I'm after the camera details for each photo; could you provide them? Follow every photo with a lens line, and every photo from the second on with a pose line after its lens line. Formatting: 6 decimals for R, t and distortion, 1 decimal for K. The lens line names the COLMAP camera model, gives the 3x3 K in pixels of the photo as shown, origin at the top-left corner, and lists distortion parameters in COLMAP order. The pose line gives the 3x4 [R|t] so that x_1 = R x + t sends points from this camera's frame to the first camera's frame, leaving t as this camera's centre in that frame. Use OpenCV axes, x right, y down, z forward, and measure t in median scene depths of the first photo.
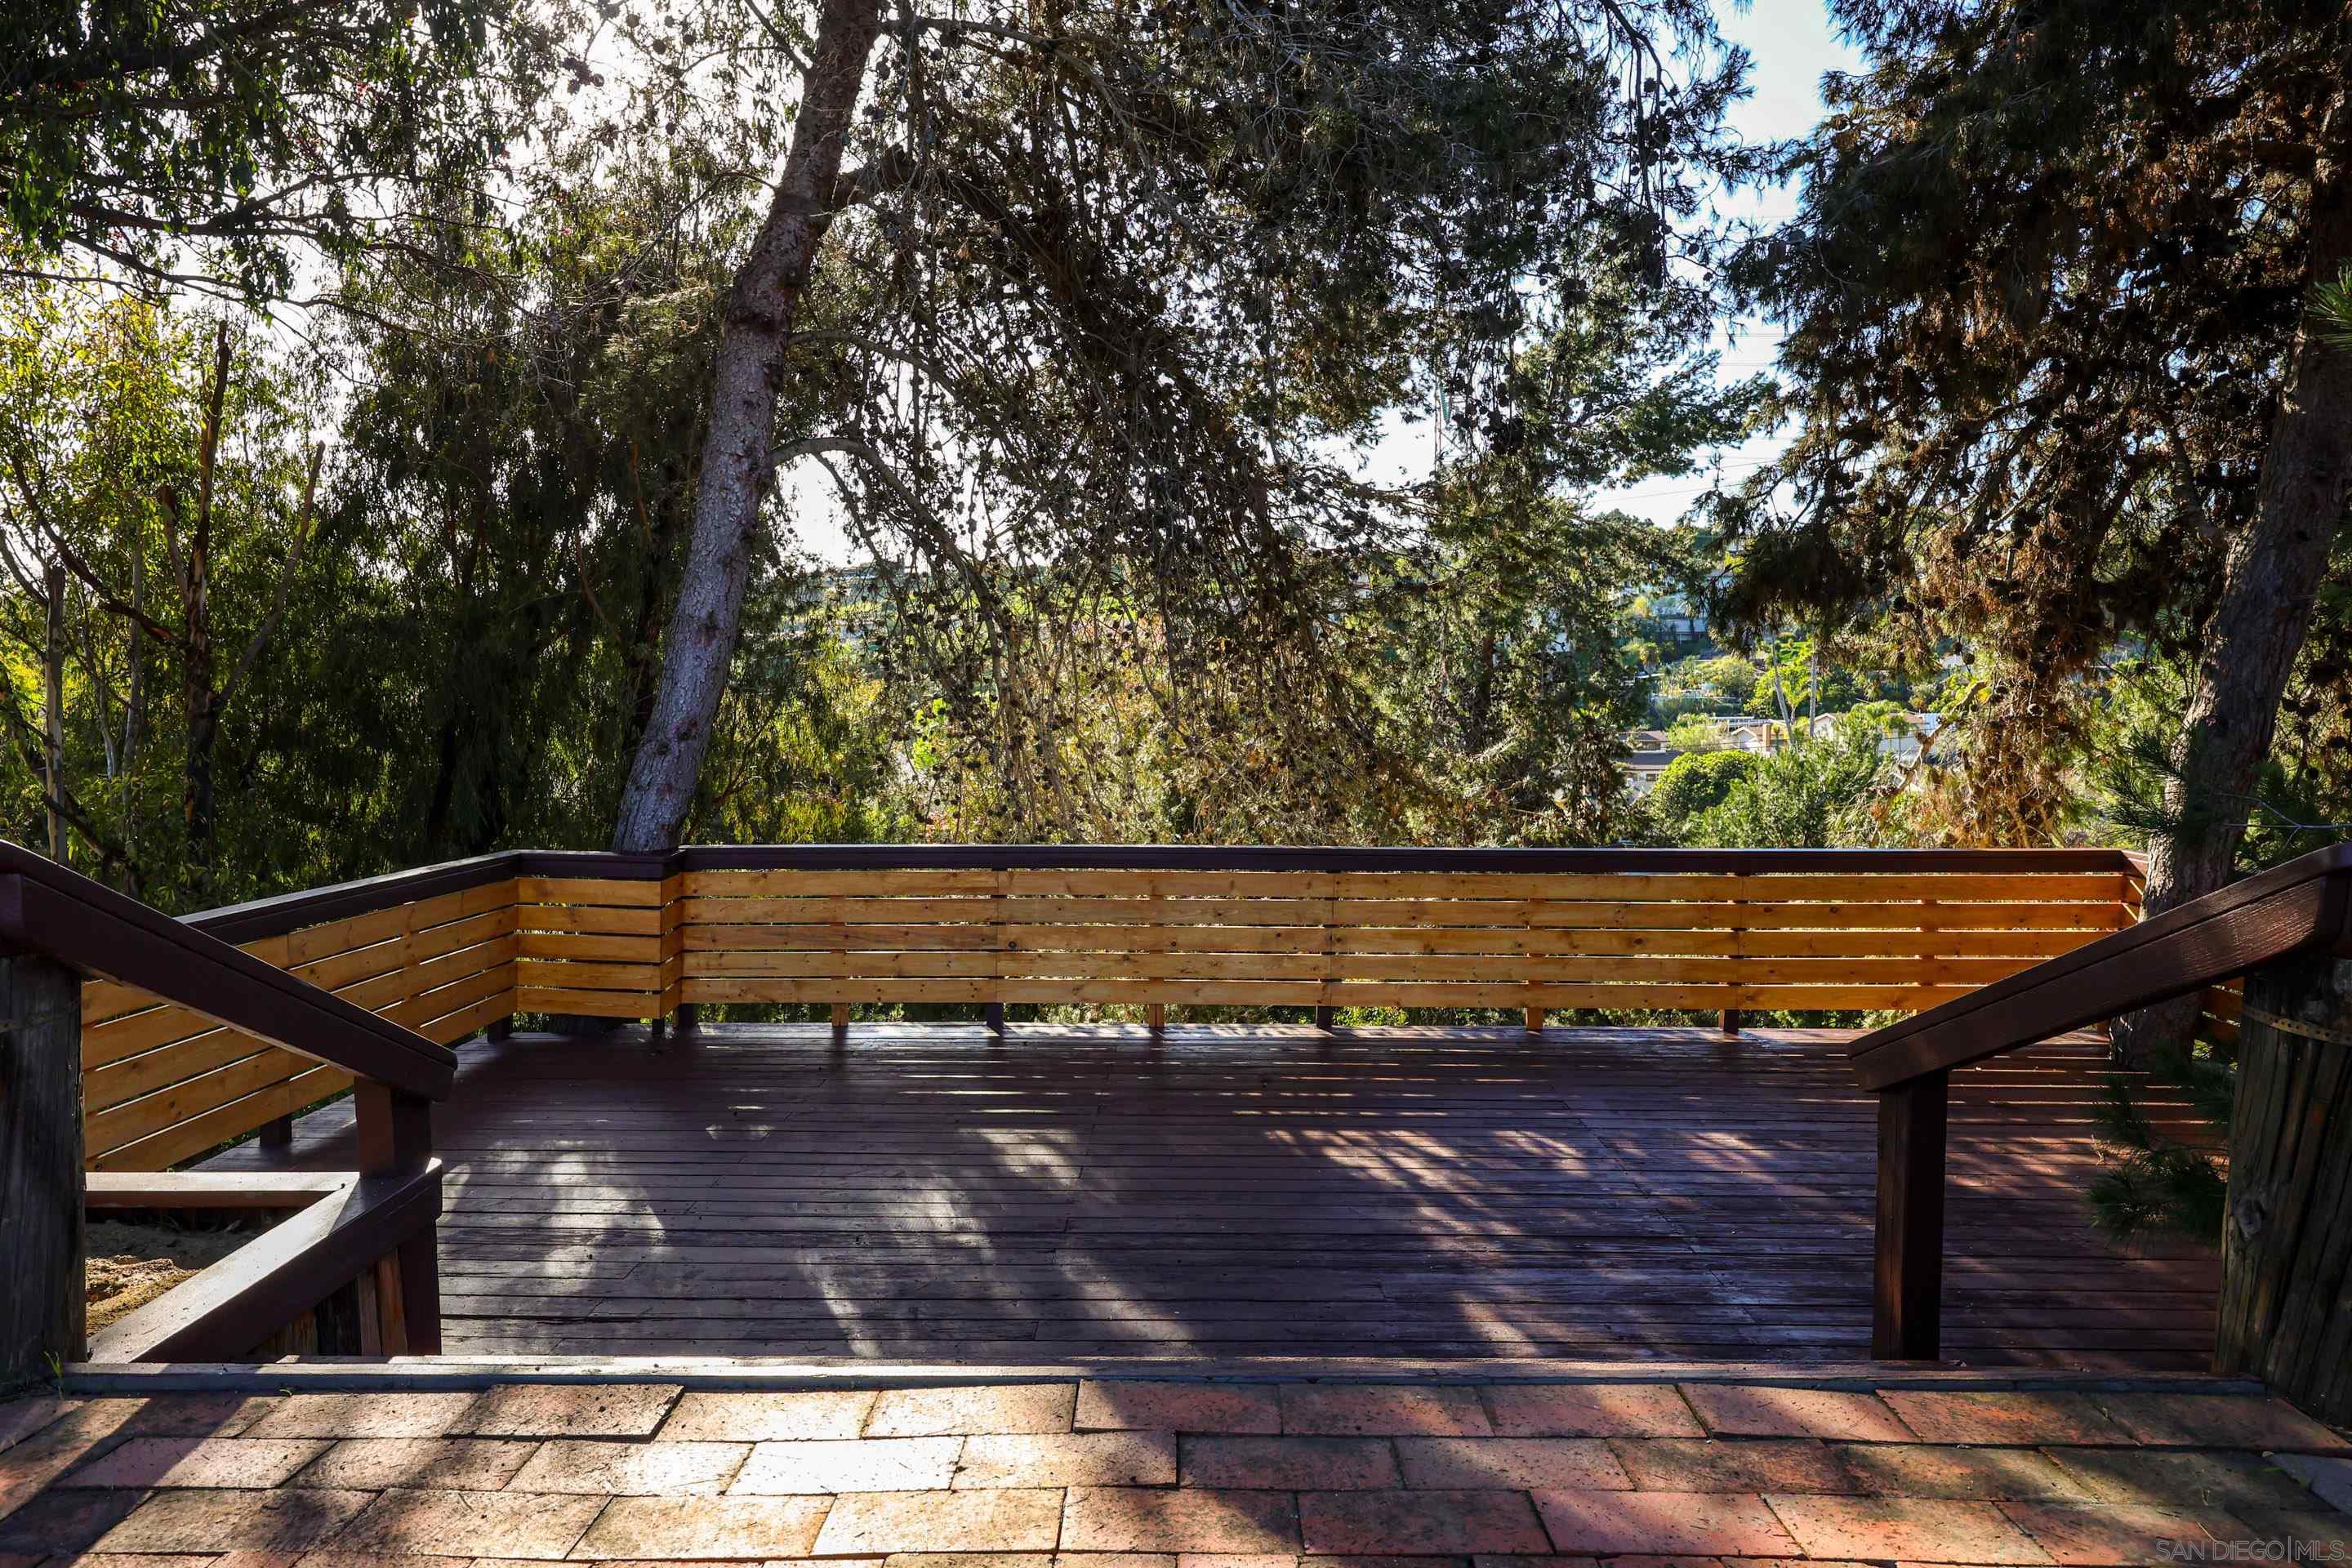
lens RADIAL K [[1414.0, 0, 1176.0], [0, 1414.0, 784.0], [0, 0, 1]] dist [0.000717, 0.000074]
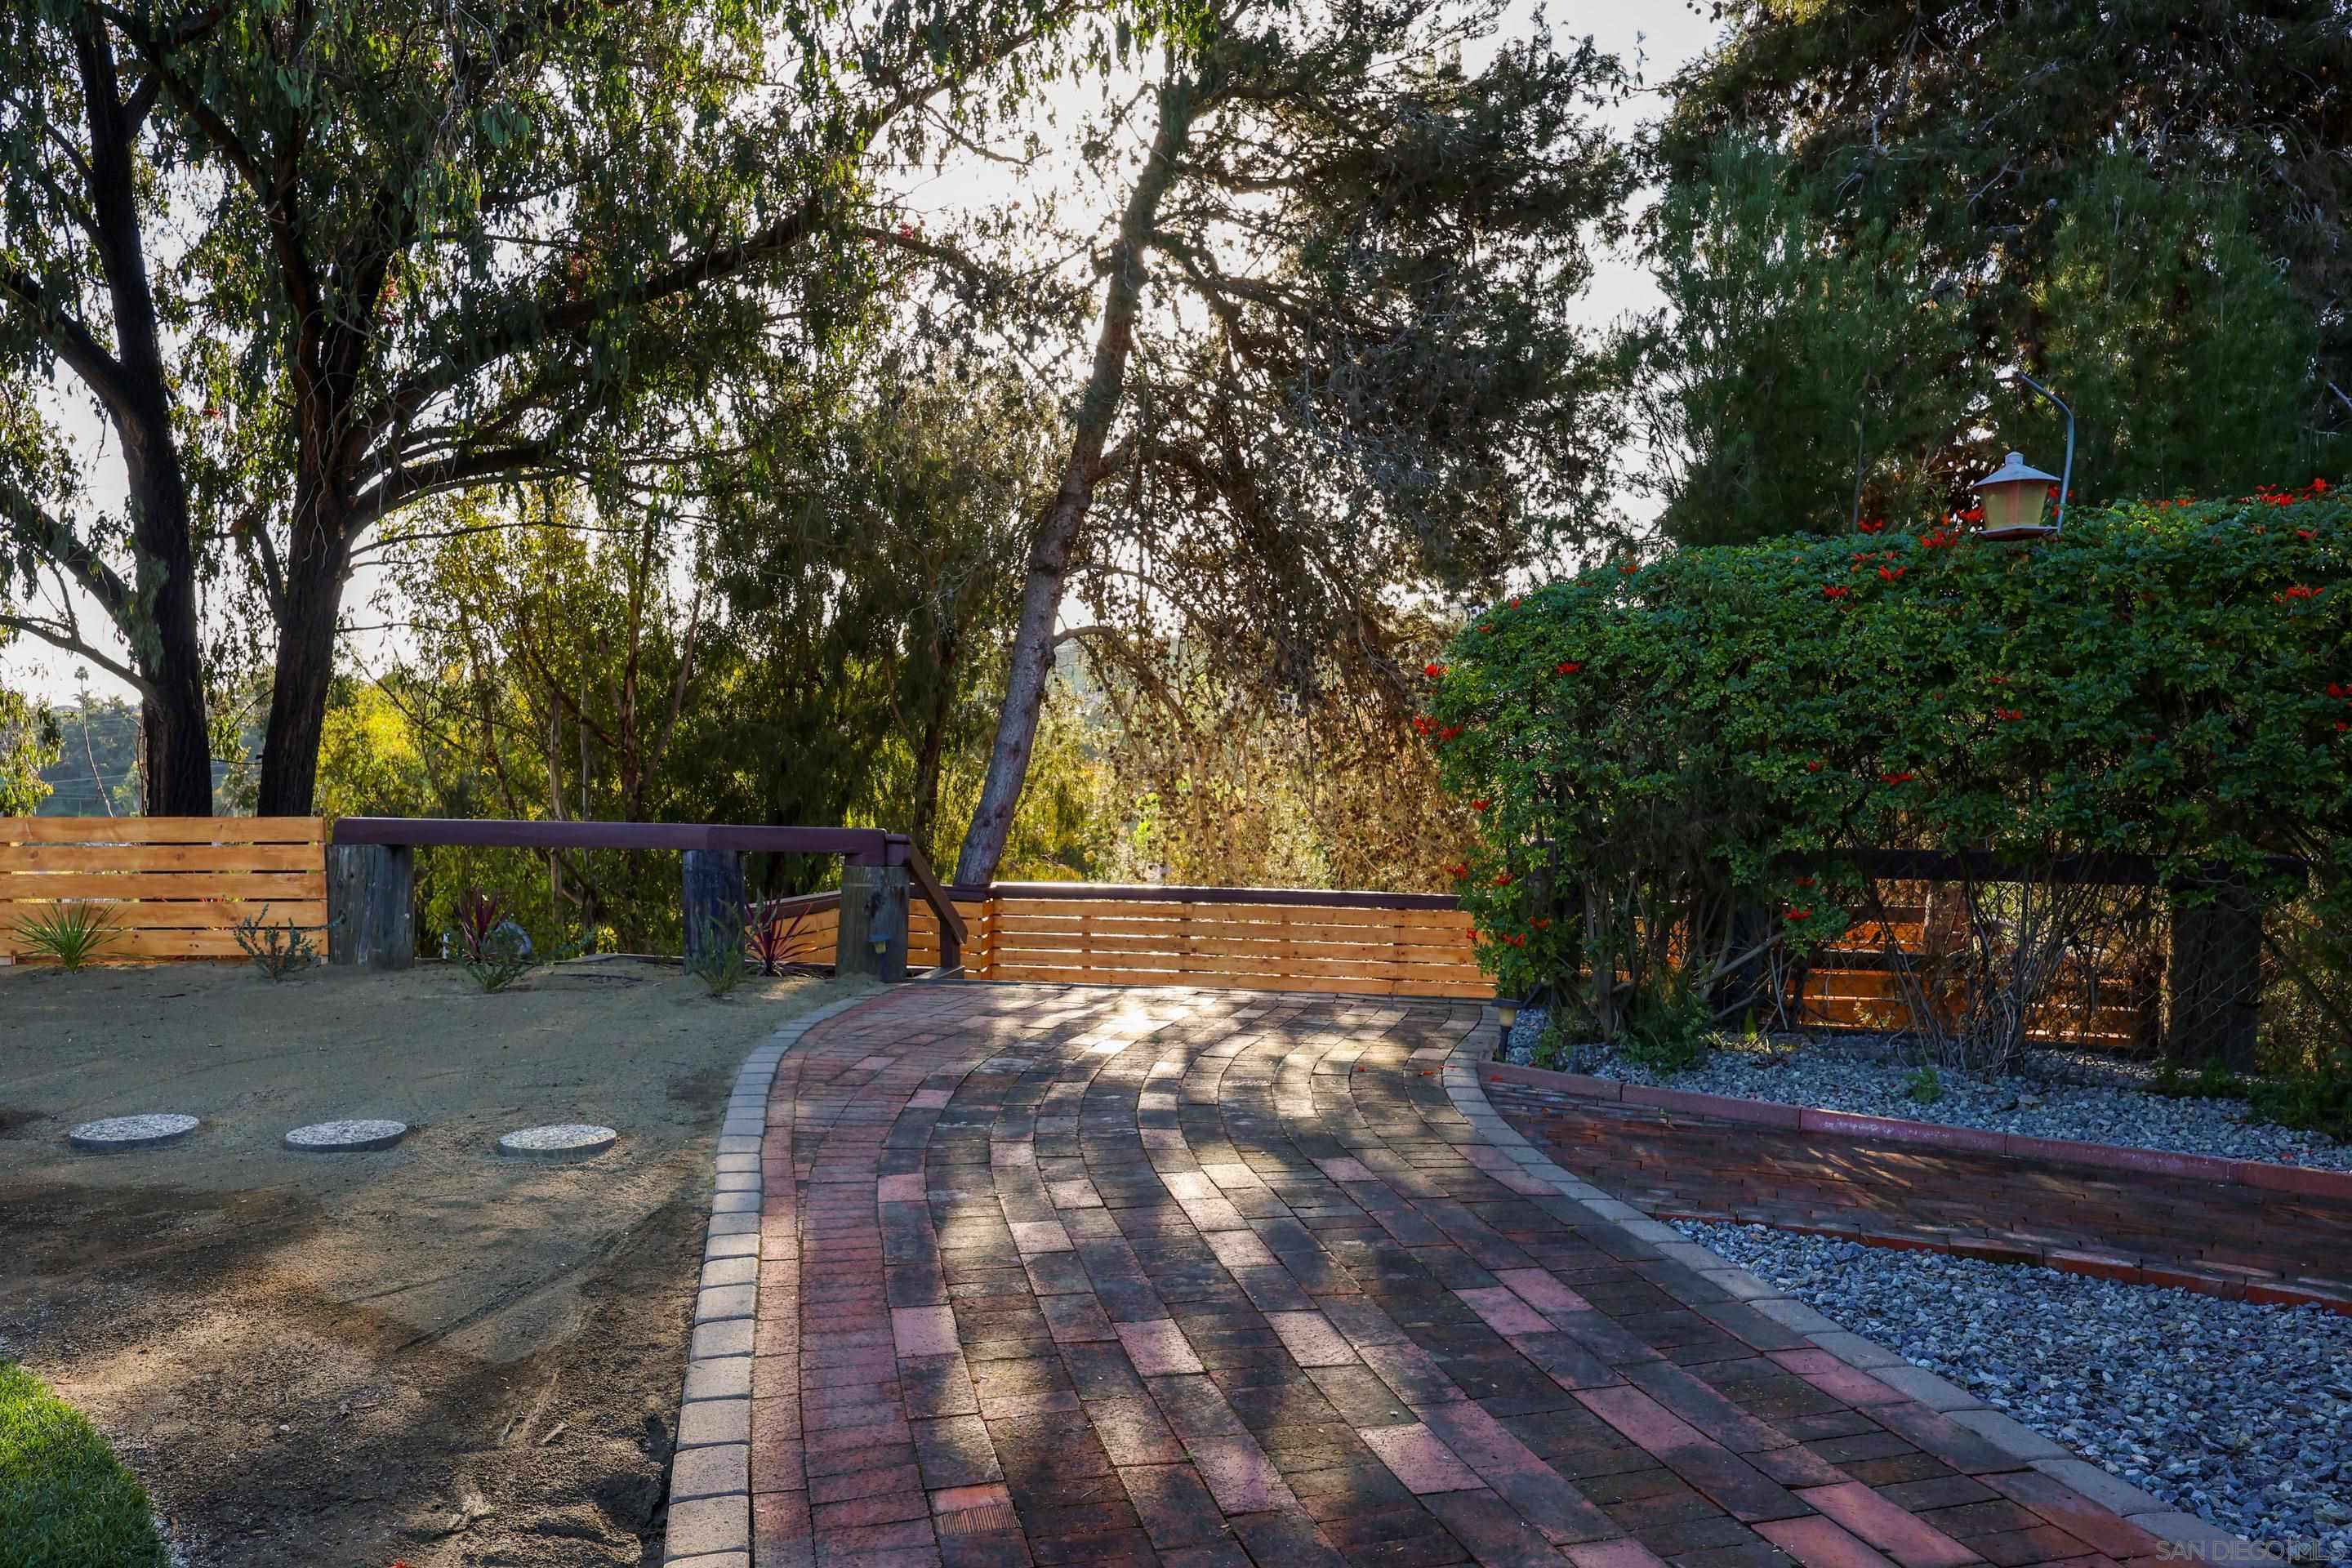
lens RADIAL K [[1619.9, 0, 1176.0], [0, 1619.9, 784.0], [0, 0, 1]] dist [-0.000317, -0.000029]
pose [[0.988442, 0.011667, -0.151148, 0.099926], [-0.019089, 0.998677, -0.047746, 0.008865], [0.150391, 0.050080, 0.987357, -0.593345]]
